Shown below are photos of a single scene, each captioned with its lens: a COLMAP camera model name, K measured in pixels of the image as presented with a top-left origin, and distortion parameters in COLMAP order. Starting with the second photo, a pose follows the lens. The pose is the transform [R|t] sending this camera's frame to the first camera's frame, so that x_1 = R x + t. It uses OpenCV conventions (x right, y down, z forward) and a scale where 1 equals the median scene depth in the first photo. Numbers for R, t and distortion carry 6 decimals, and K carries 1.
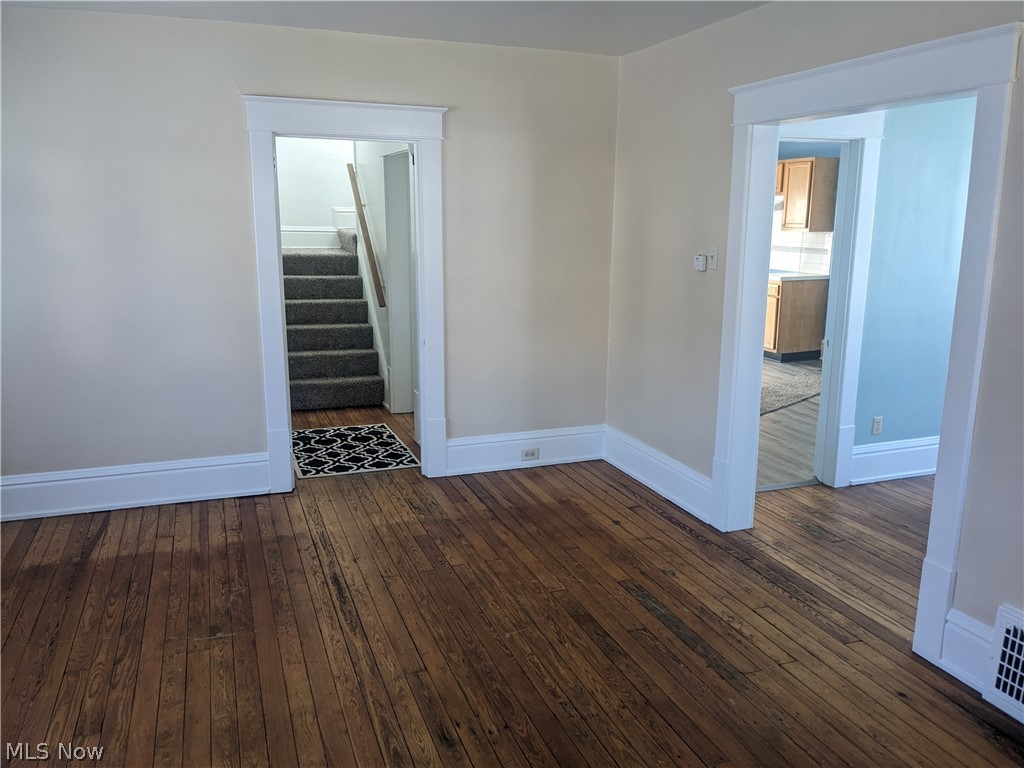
lens RADIAL K [[809.1, 0, 513.0], [0, 809.1, 383.4], [0, 0, 1]] dist [0.058383, -0.099135]
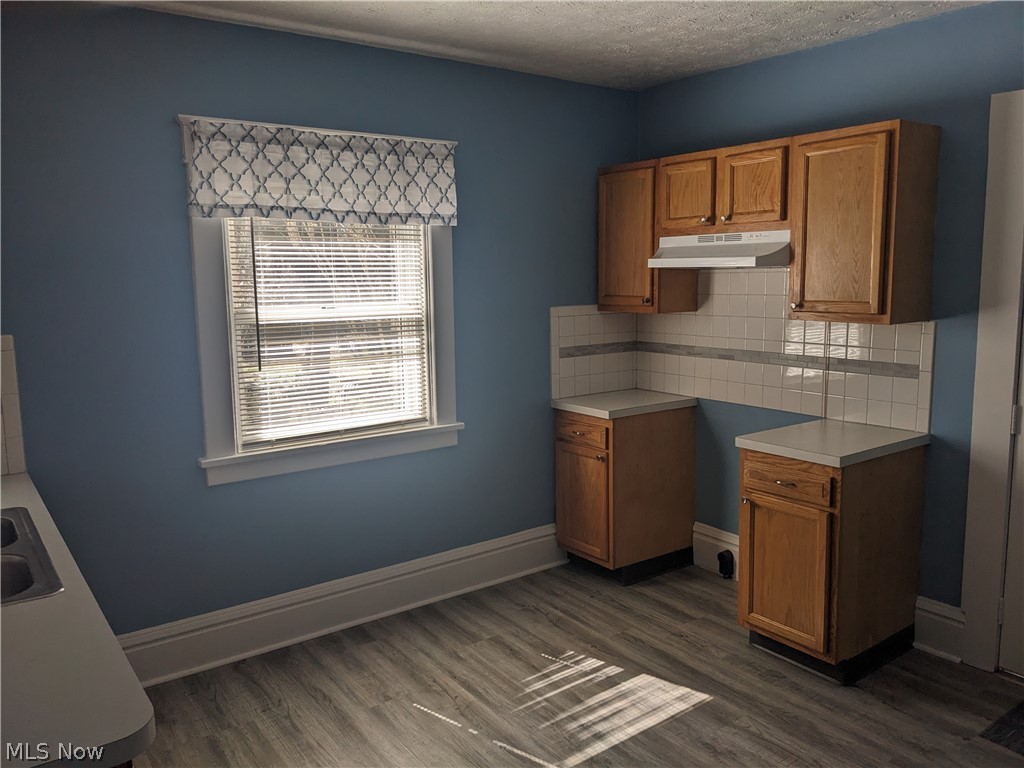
lens RADIAL K [[809.1, 0, 521.8], [0, 809.1, 372.8], [0, 0, 1]] dist [0.058383, -0.099135]
pose [[0.959745, -0.056415, 0.275149, 0.102317], [0.077707, 0.994716, -0.067098, -0.149994], [-0.269910, 0.085778, 0.959057, 0.683706]]
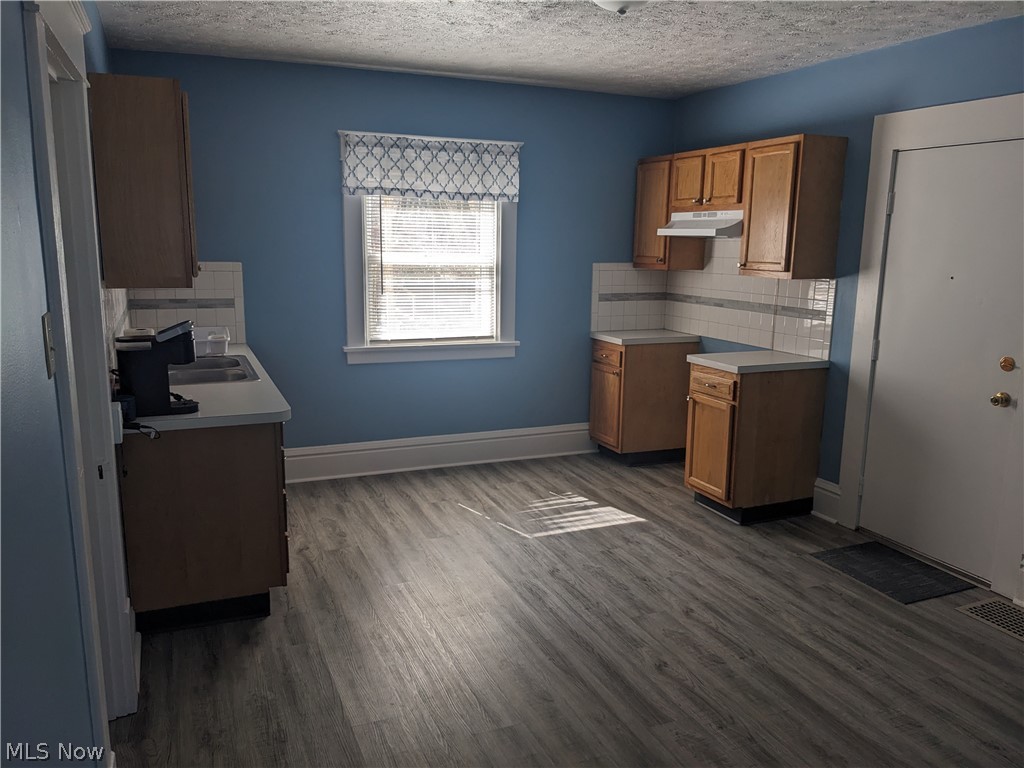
lens RADIAL K [[809.1, 0, 518.0], [0, 809.1, 396.0], [0, 0, 1]] dist [0.058383, -0.099135]
pose [[0.998631, -0.002348, 0.052248, 0.158272], [0.002941, 0.999932, -0.011275, -0.103984], [-0.052218, 0.011414, 0.998570, 0.481346]]
